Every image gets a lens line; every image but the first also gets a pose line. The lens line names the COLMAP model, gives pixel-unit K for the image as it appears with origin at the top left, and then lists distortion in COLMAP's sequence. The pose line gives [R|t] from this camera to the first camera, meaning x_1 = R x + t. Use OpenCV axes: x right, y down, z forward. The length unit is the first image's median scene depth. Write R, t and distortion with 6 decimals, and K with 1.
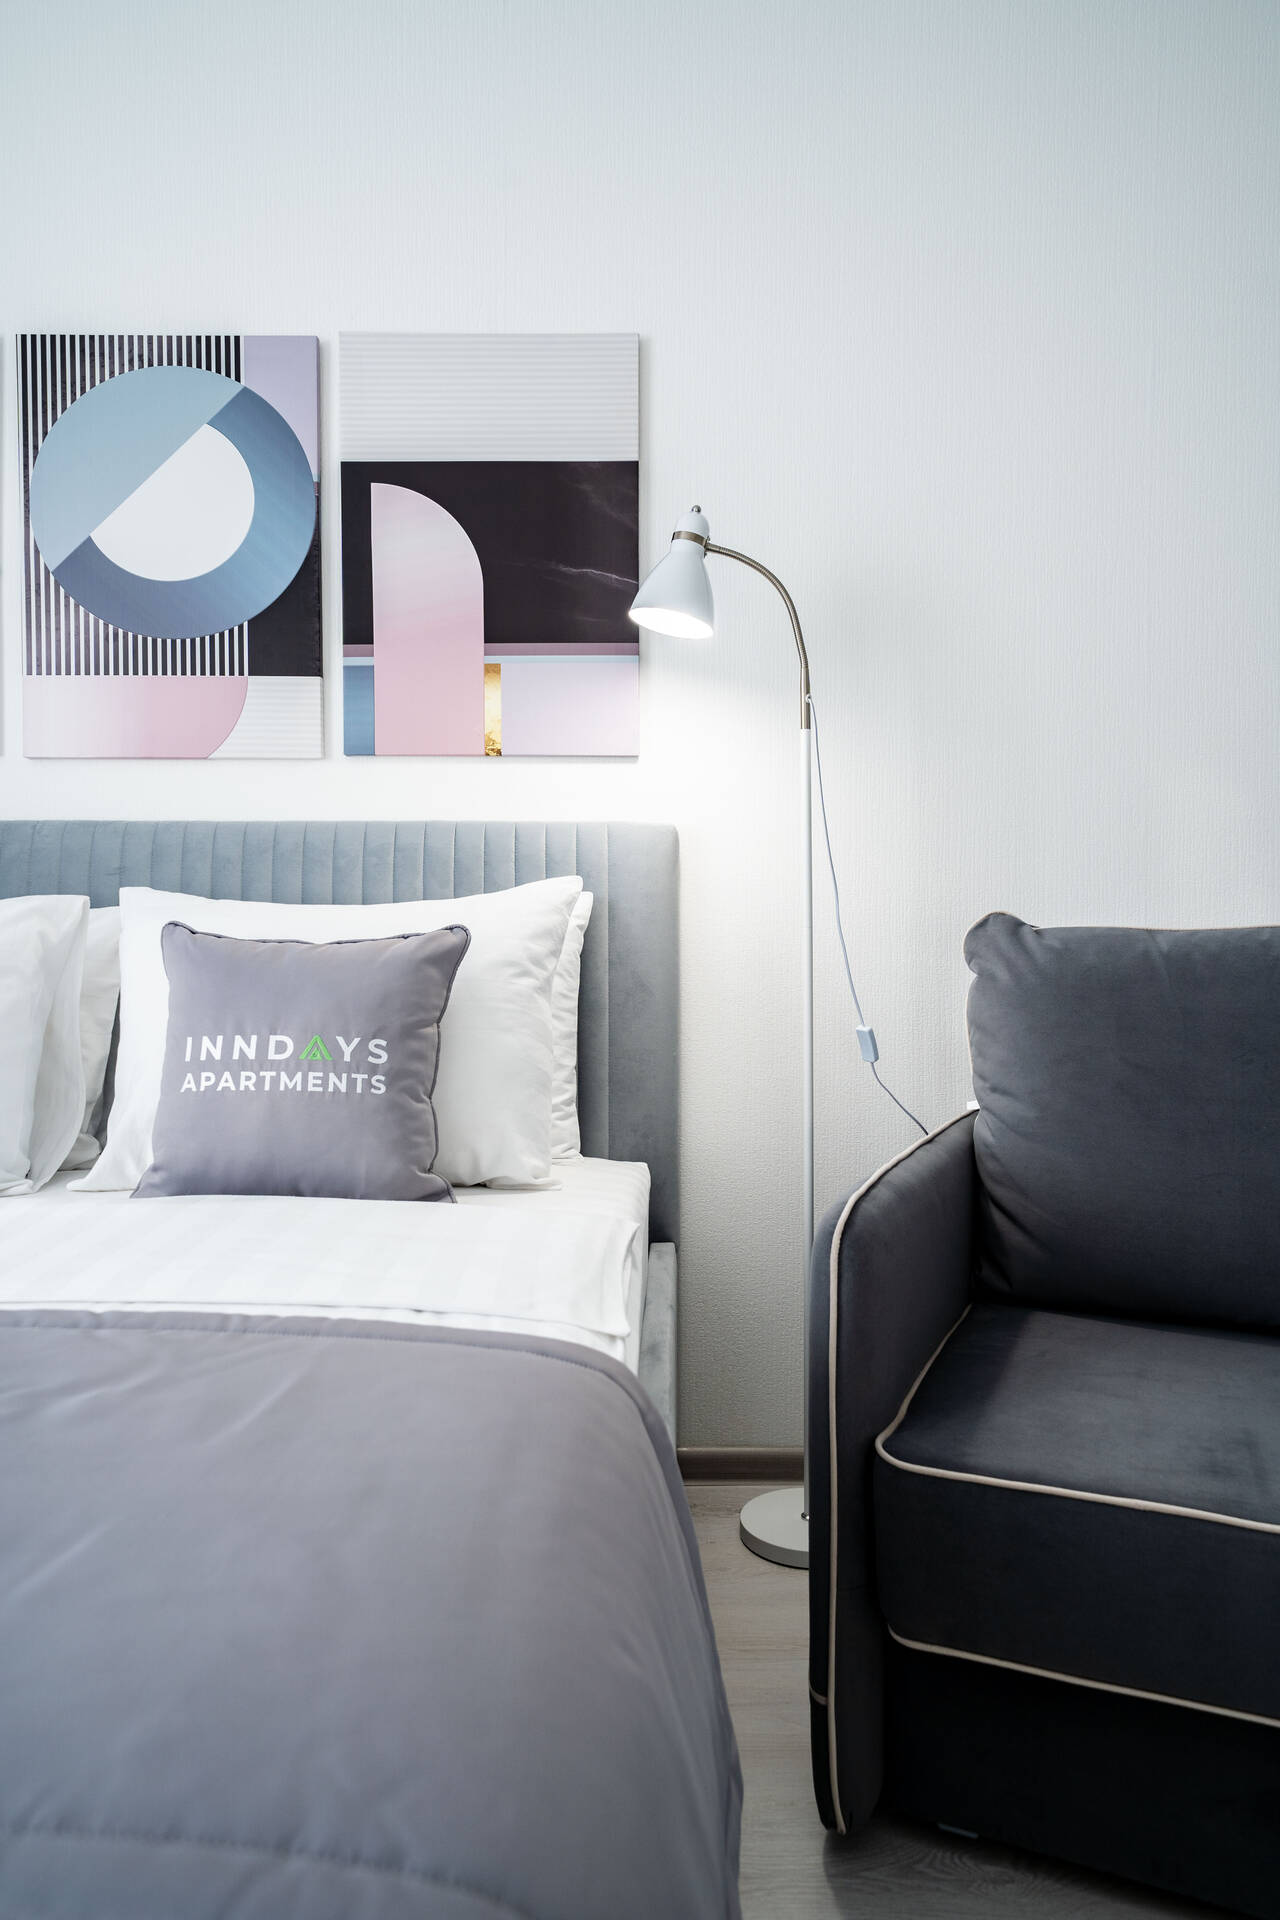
lens RADIAL K [[1314.9, 0, 641.1], [0, 1314.9, 965.5], [0, 0, 1]] dist [-0.000603, -0.008163]
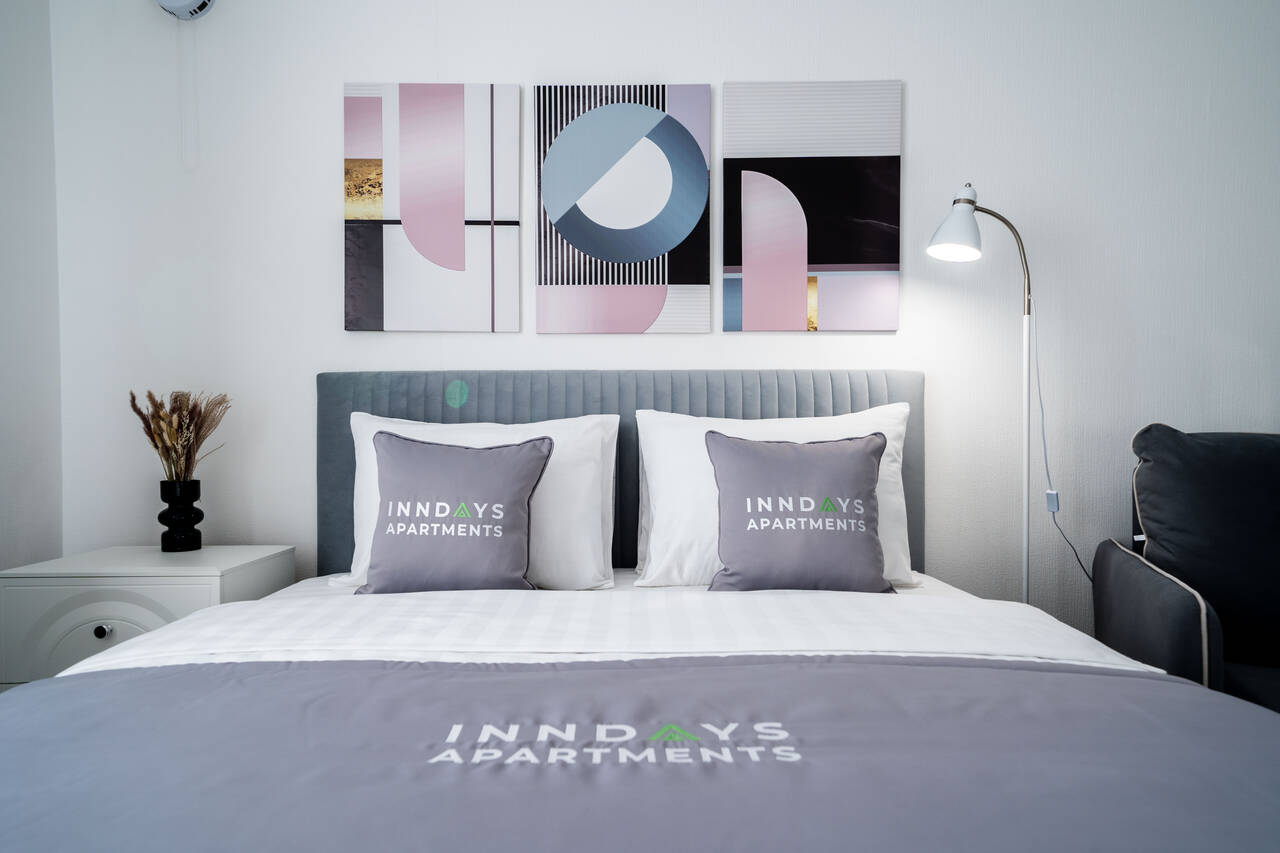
lens RADIAL K [[812.5, 0, 627.6], [0, 812.5, 452.2], [0, 0, 1]] dist [-0.026810, 0.004540]
pose [[0.999587, -0.002766, -0.028598, -0.324530], [0.002550, 0.999968, -0.007570, 0.002051], [0.028618, 0.007494, 0.999562, -0.039653]]
